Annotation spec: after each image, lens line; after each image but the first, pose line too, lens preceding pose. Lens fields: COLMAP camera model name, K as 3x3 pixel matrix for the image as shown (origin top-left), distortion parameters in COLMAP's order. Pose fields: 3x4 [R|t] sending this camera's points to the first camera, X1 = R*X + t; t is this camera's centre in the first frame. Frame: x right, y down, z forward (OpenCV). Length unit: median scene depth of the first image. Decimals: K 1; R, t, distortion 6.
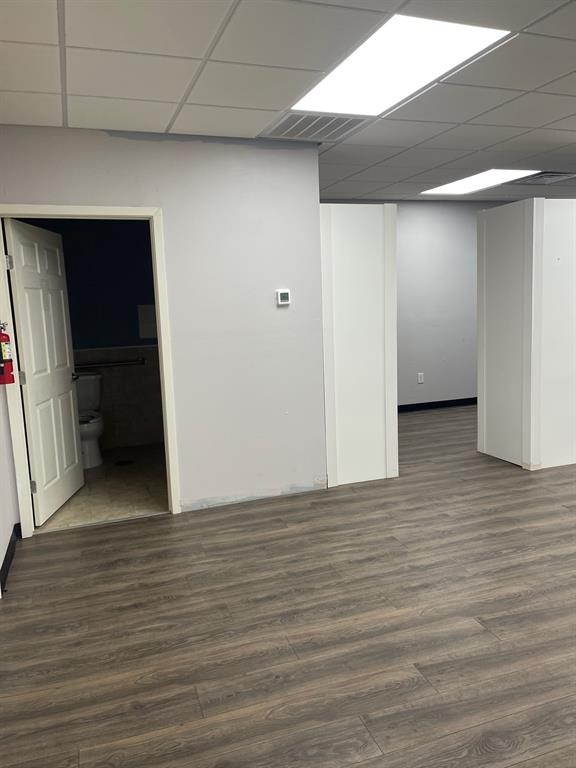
lens RADIAL K [[576.5, 0, 281.1], [0, 576.5, 383.6], [0, 0, 1]] dist [0.103398, -0.142980]
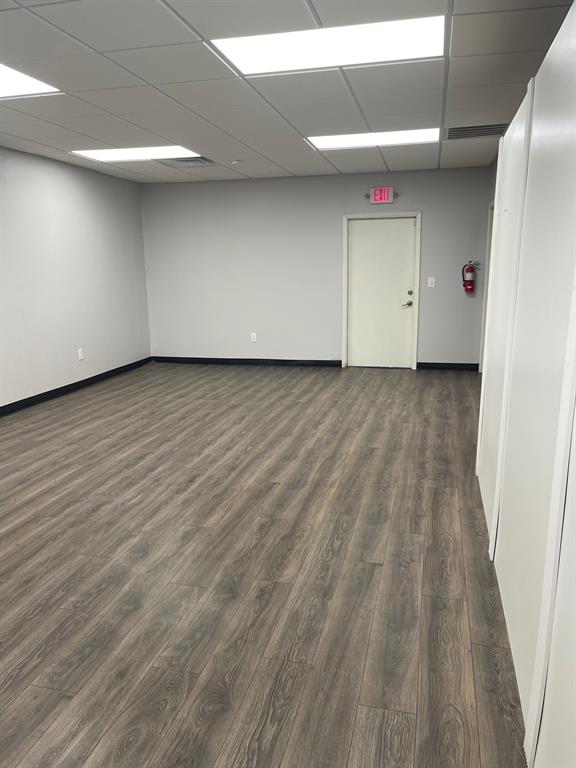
lens RADIAL K [[572.5, 0, 290.0], [0, 572.5, 386.4], [0, 0, 1]] dist [0.076554, -0.102542]
pose [[-0.544096, 0.223910, -0.808594, 1.501888], [-0.083977, 0.944360, 0.318013, -0.260856], [0.834810, 0.240933, -0.495019, 1.419650]]
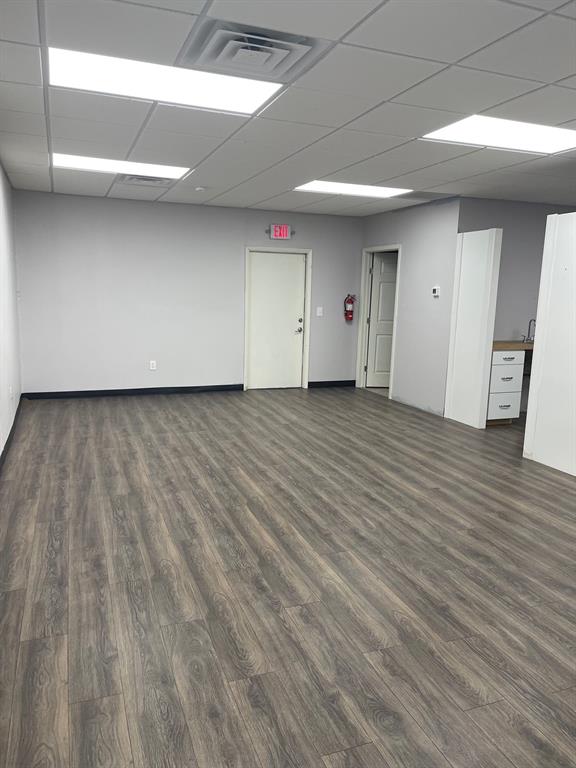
lens RADIAL K [[576.5, 0, 281.1], [0, 576.5, 383.6], [0, 0, 1]] dist [0.103398, -0.142980]
pose [[0.020572, 0.203436, -0.978872, 1.826696], [-0.169778, 0.965570, 0.197104, -0.160479], [0.985268, 0.162136, 0.054403, 0.554648]]
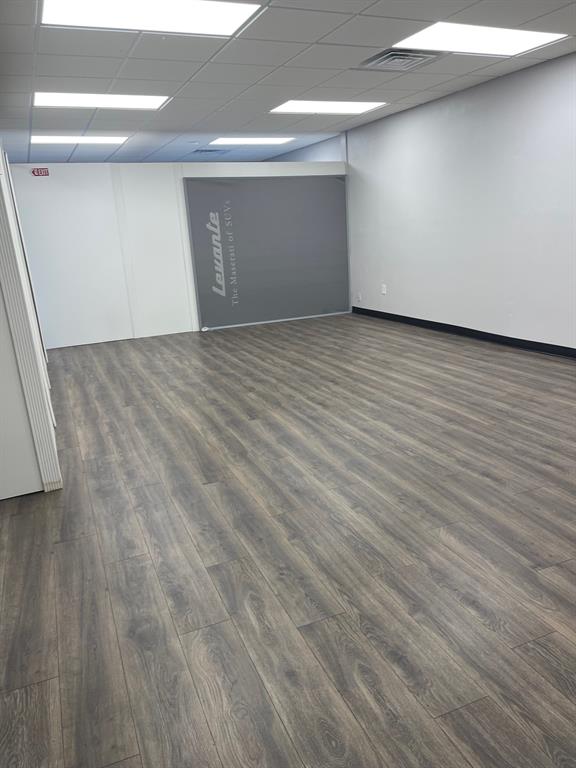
lens RADIAL K [[572.5, 0, 290.0], [0, 572.5, 386.4], [0, 0, 1]] dist [0.076554, -0.102542]
pose [[-0.075798, -0.224385, 0.971548, -0.269553], [0.204985, 0.950034, 0.235408, -0.081578], [-0.975826, 0.216996, -0.026015, 0.897341]]
